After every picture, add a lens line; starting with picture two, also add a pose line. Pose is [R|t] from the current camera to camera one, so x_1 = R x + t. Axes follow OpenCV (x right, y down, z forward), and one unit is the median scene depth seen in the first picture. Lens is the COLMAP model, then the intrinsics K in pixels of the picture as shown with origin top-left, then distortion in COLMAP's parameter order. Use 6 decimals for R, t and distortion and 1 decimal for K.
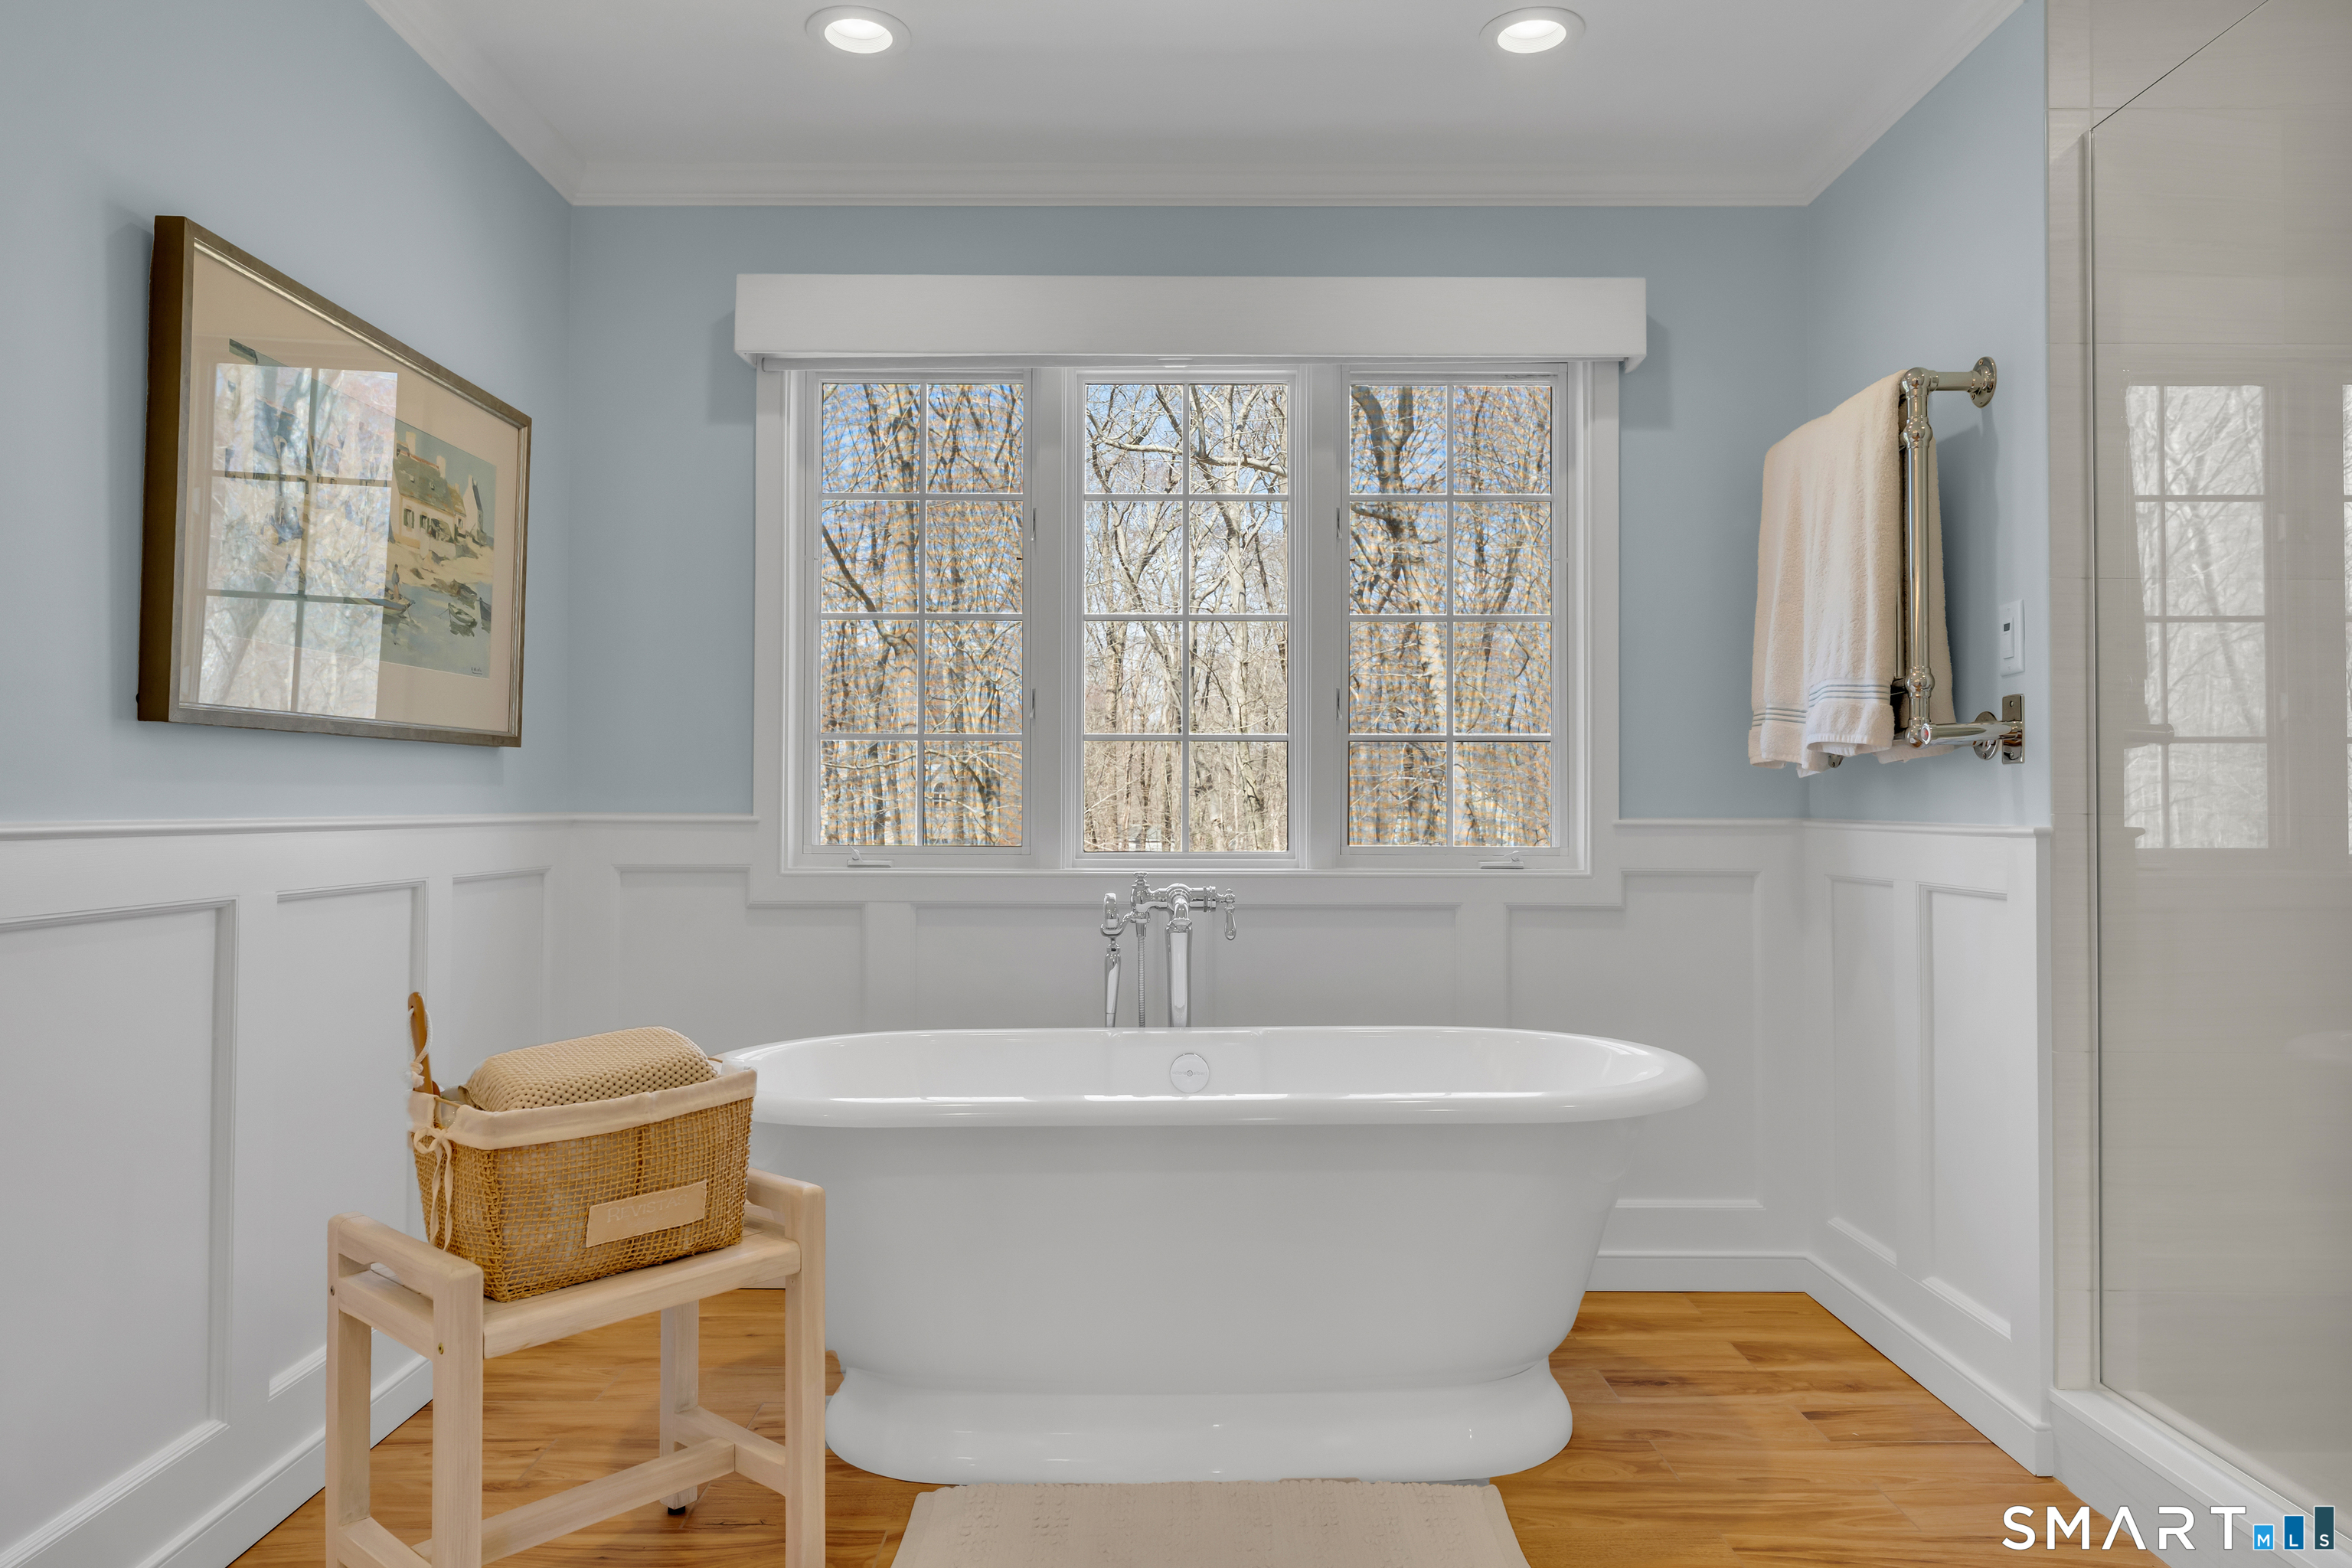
lens RADIAL K [[1566.6, 0, 1176.0], [0, 1566.6, 784.0], [0, 0, 1]] dist [0.000259, -0.001178]
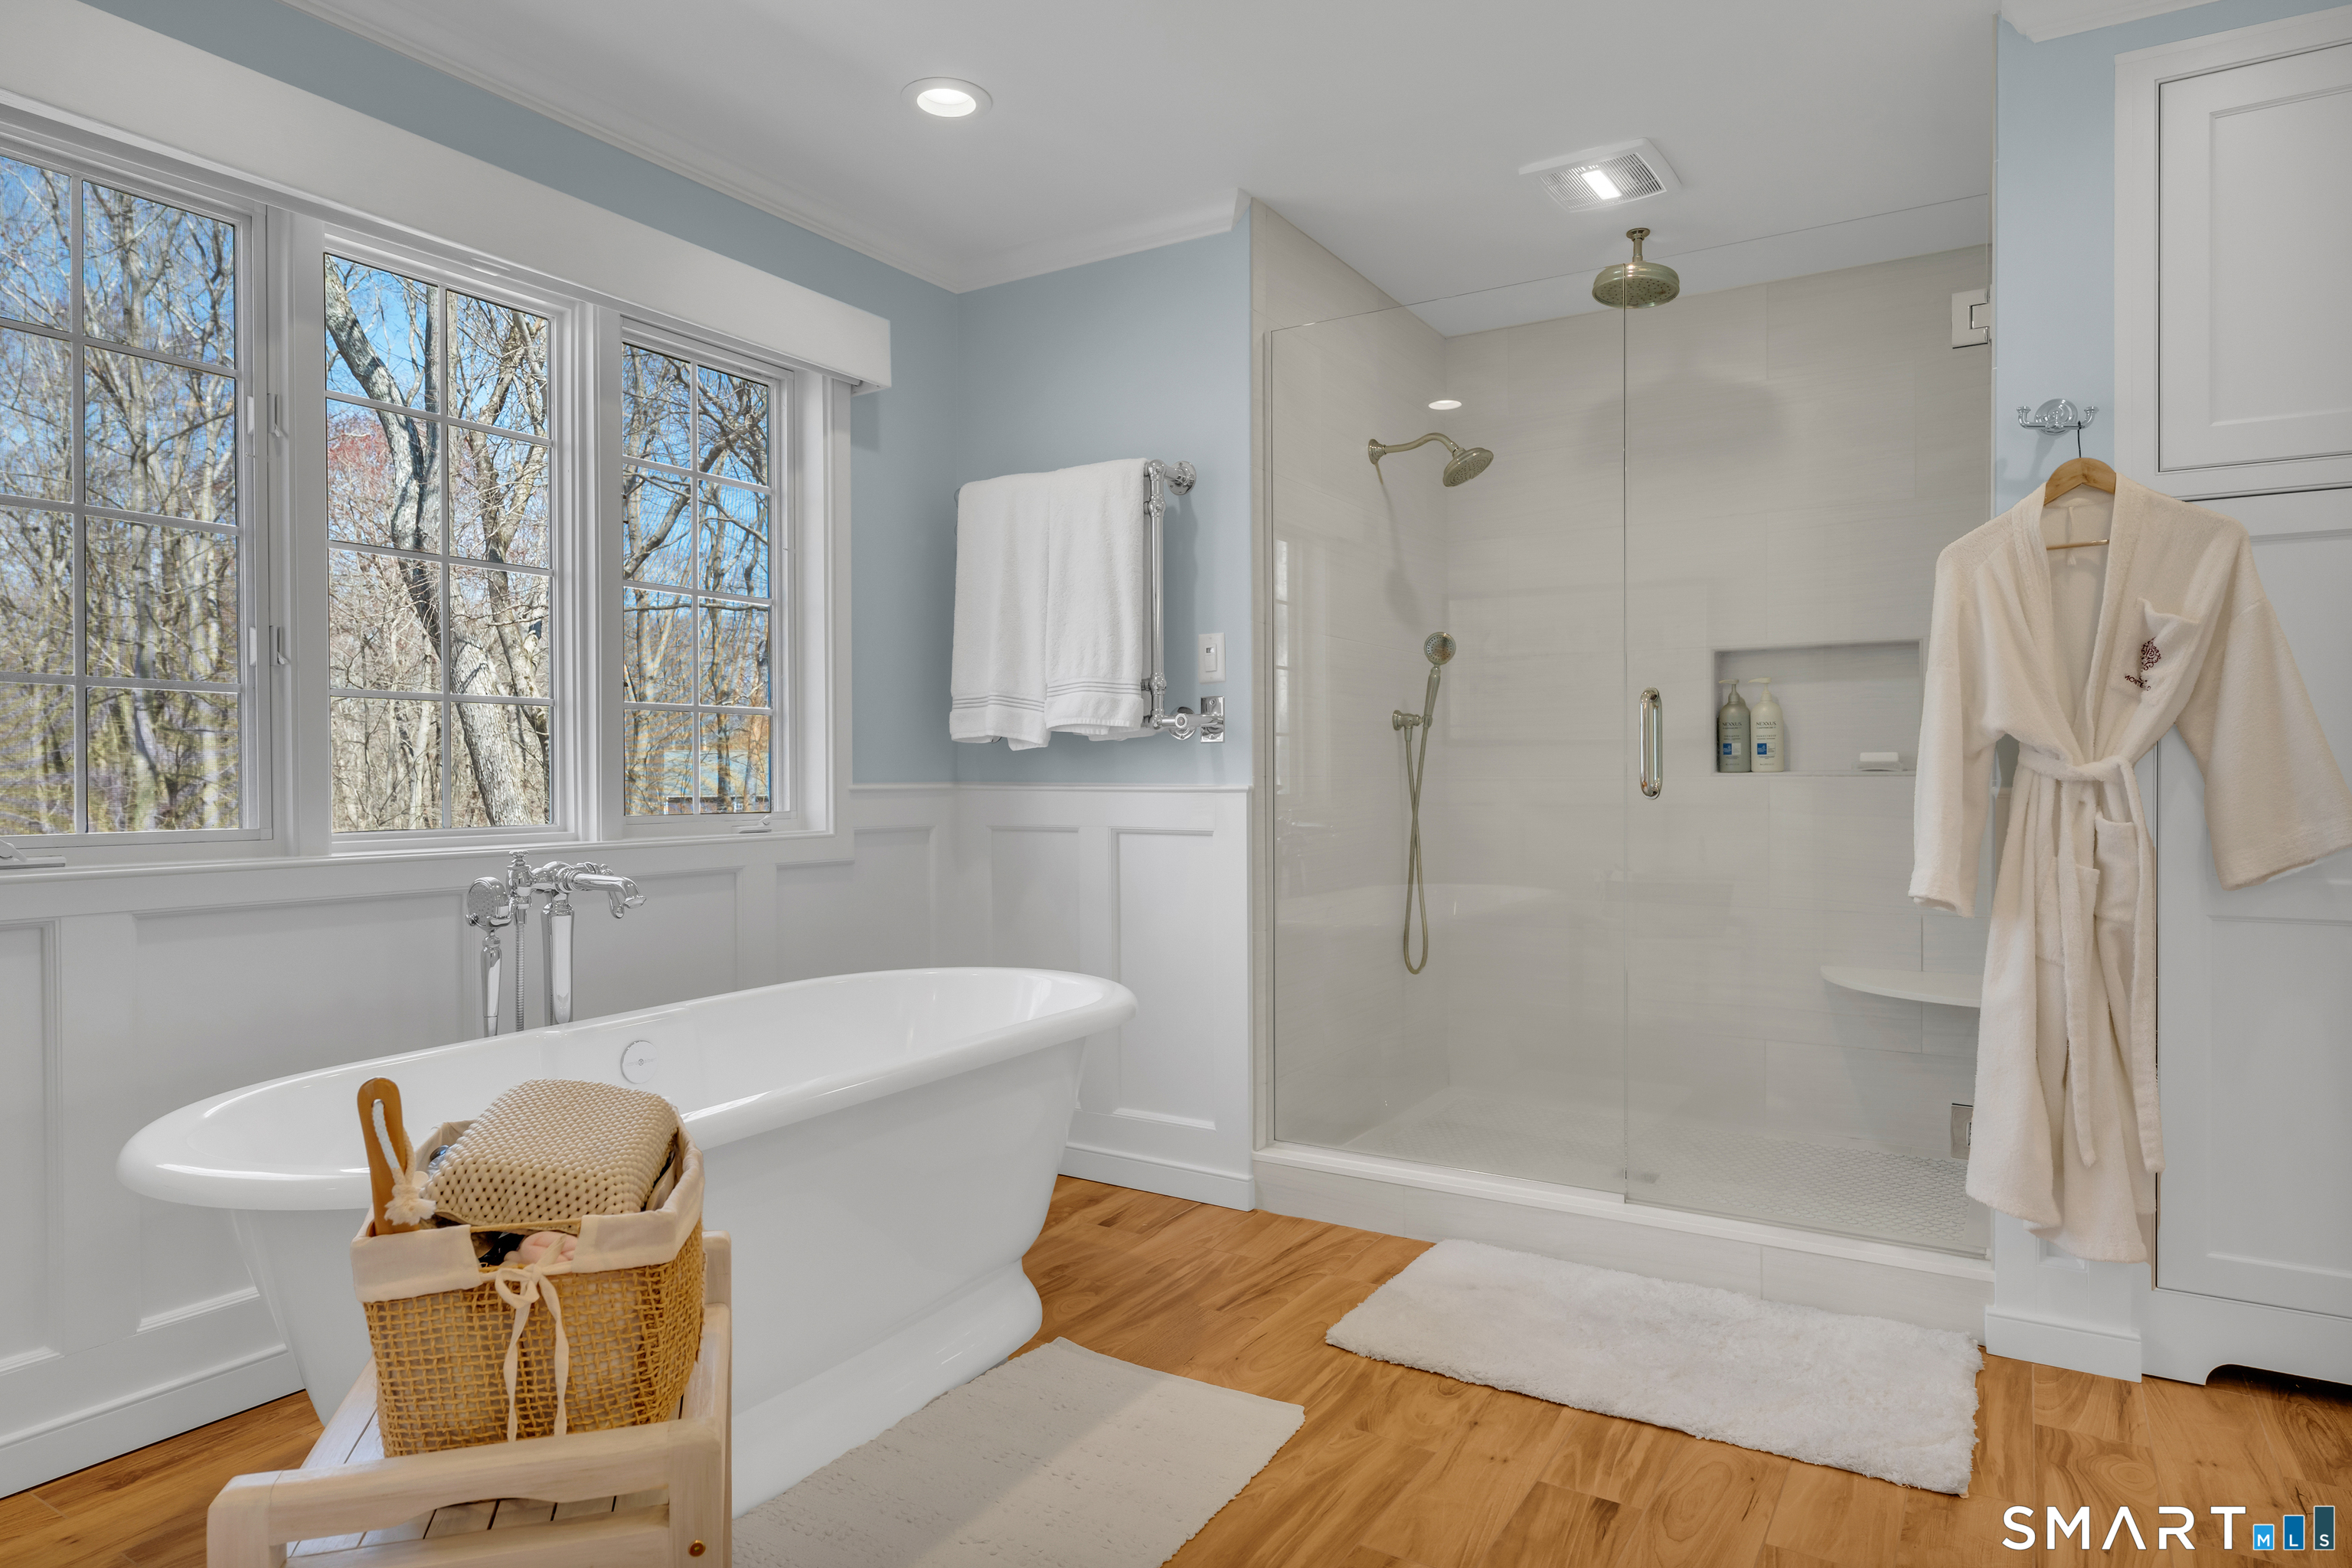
lens RADIAL K [[1402.9, 0, 1176.0], [0, 1402.9, 784.0], [0, 0, 1]] dist [-0.003518, -0.000753]
pose [[0.519963, -0.011468, 0.854112, -0.539697], [-0.007602, 0.999808, 0.018053, 0.001830], [-0.854155, -0.015880, 0.519776, 0.299154]]
